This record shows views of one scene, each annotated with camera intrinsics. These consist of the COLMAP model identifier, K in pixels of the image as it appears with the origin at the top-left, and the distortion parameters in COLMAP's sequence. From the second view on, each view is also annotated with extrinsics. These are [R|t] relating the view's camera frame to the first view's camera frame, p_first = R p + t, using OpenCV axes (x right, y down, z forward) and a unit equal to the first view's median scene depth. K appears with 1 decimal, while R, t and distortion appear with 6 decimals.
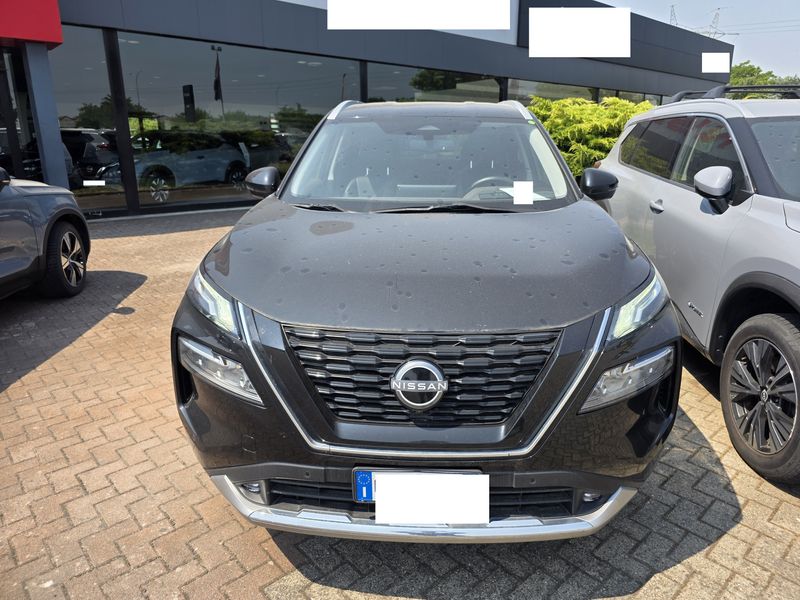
lens RADIAL K [[548.9, 0, 404.6], [0, 548.9, 301.5], [0, 0, 1]] dist [0.032430, -0.038386]
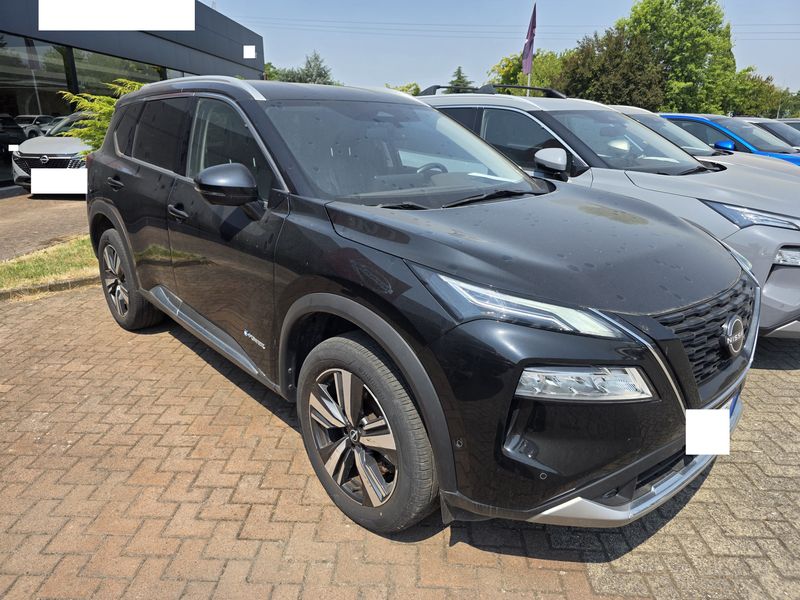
lens RADIAL K [[548.9, 0, 404.6], [0, 548.9, 301.5], [0, 0, 1]] dist [0.032430, -0.038386]
pose [[0.690934, -0.217703, 0.689358, -0.786741], [0.194903, 0.974365, 0.112362, -0.120746], [-0.696148, 0.056723, 0.715654, 0.375657]]
